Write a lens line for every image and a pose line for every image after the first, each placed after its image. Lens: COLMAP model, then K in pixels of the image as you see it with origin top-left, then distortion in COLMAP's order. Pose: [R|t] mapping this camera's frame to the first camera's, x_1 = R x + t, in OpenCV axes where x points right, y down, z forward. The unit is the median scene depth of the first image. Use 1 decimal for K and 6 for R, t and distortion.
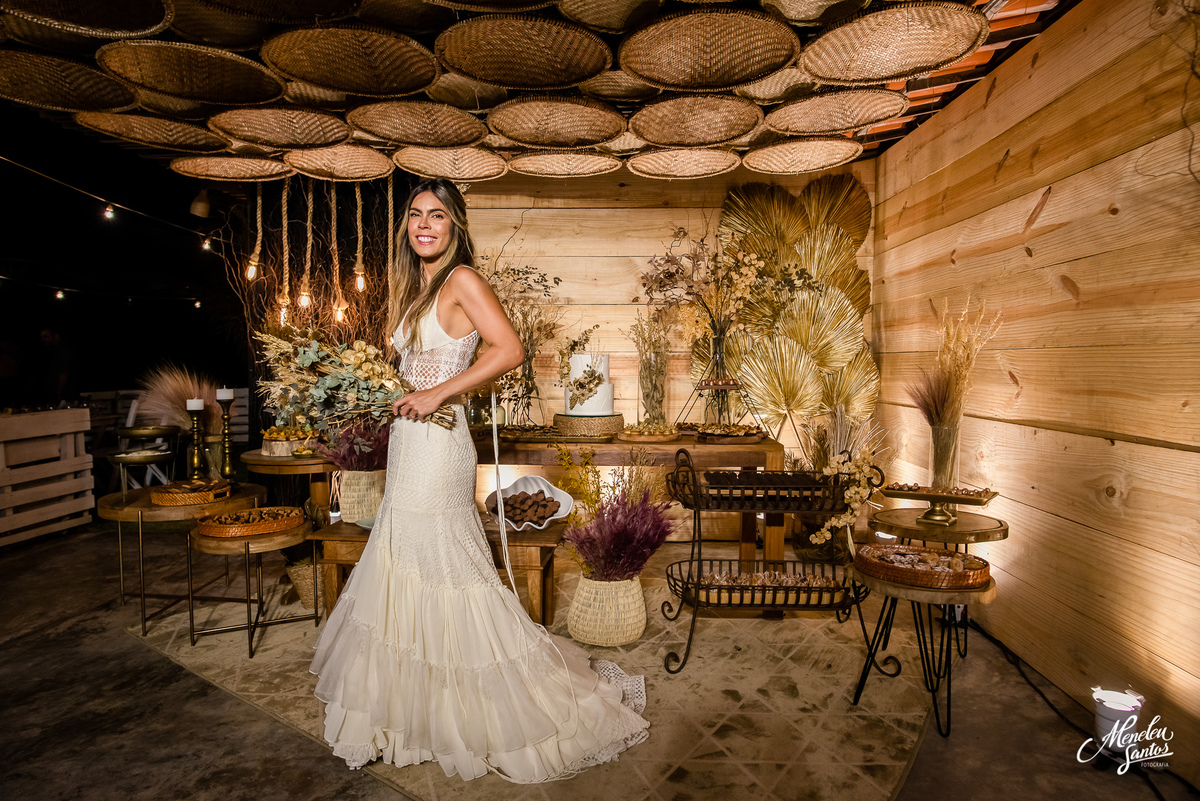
lens RADIAL K [[714.1, 0, 600.0], [0, 714.1, 400.5], [0, 0, 1]] dist [-0.029097, 0.001983]
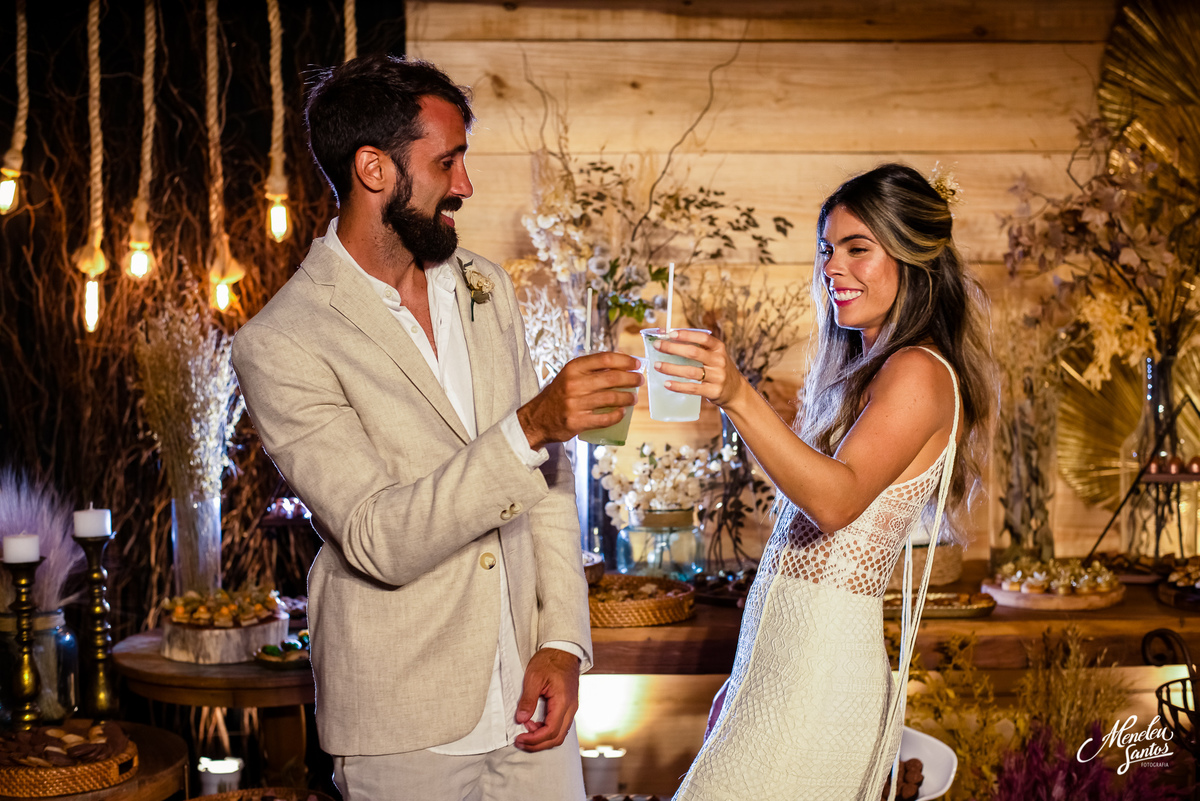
lens RADIAL K [[1760.8, 0, 600.0], [0, 1760.8, 400.5], [0, 0, 1]] dist [-0.103573, 0.092710]
pose [[0.997194, -0.016405, 0.073040, -0.301791], [0.015655, 0.999819, 0.010827, -0.089727], [-0.073205, -0.009654, 0.997270, -0.071439]]
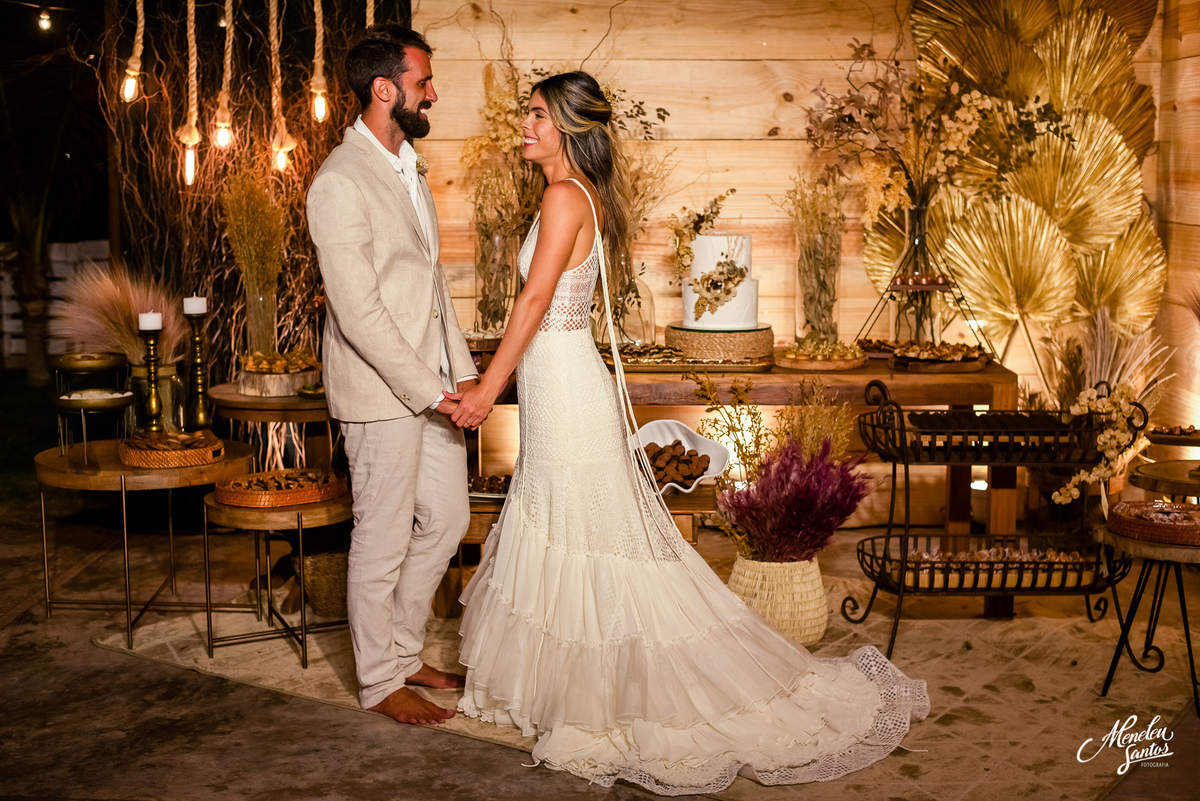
lens RADIAL K [[1760.8, 0, 600.0], [0, 1760.8, 400.5], [0, 0, 1]] dist [-0.103573, 0.092710]
pose [[0.999518, -0.008773, 0.029783, -0.196727], [0.006167, 0.996232, 0.086503, -0.060596], [-0.030430, -0.086278, 0.995806, -0.679136]]
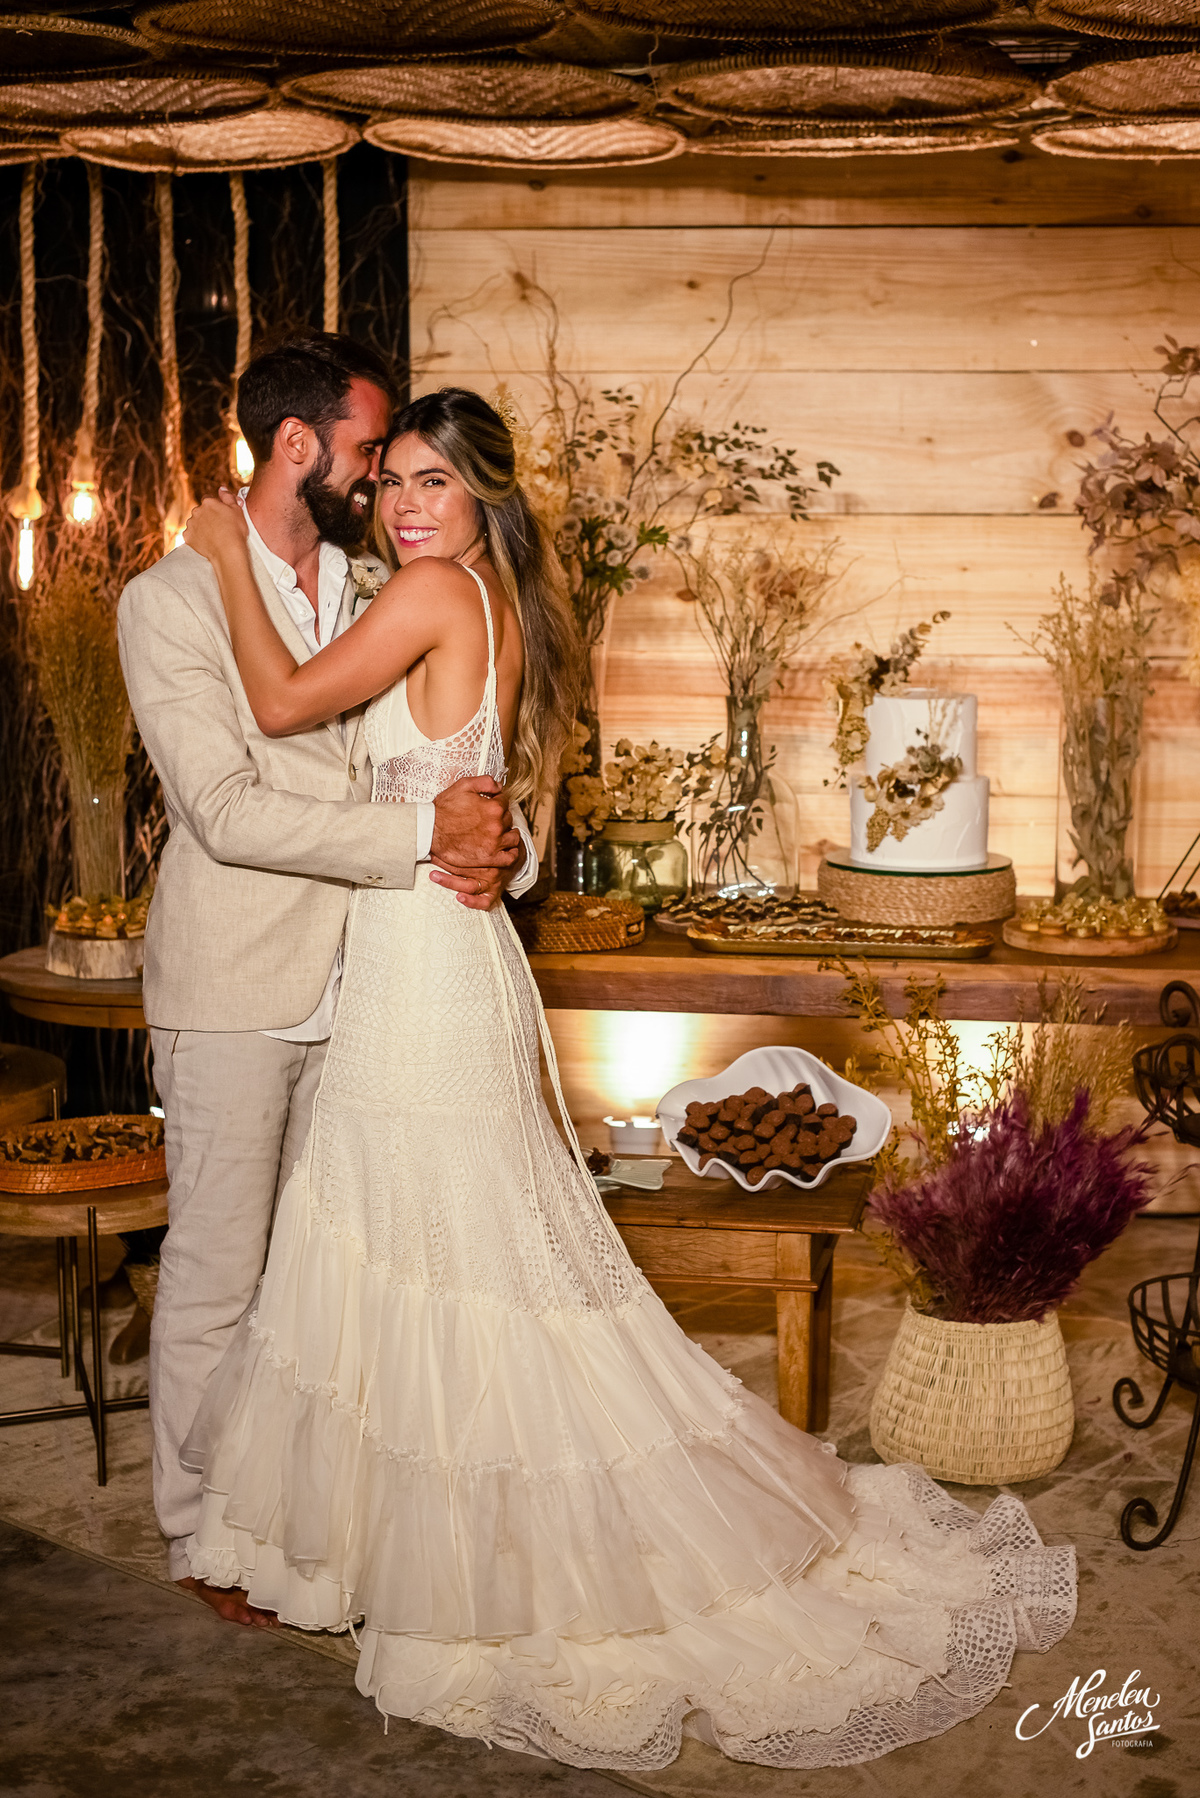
lens RADIAL K [[2727.1, 0, 600.0], [0, 2727.1, 899.0], [0, 0, 1]] dist [-0.086261, -0.090781]
pose [[0.995311, 0.011920, -0.095989, -0.048571], [-0.002710, 0.995425, 0.095511, -0.104936], [0.096689, -0.094803, 0.990789, -0.416037]]
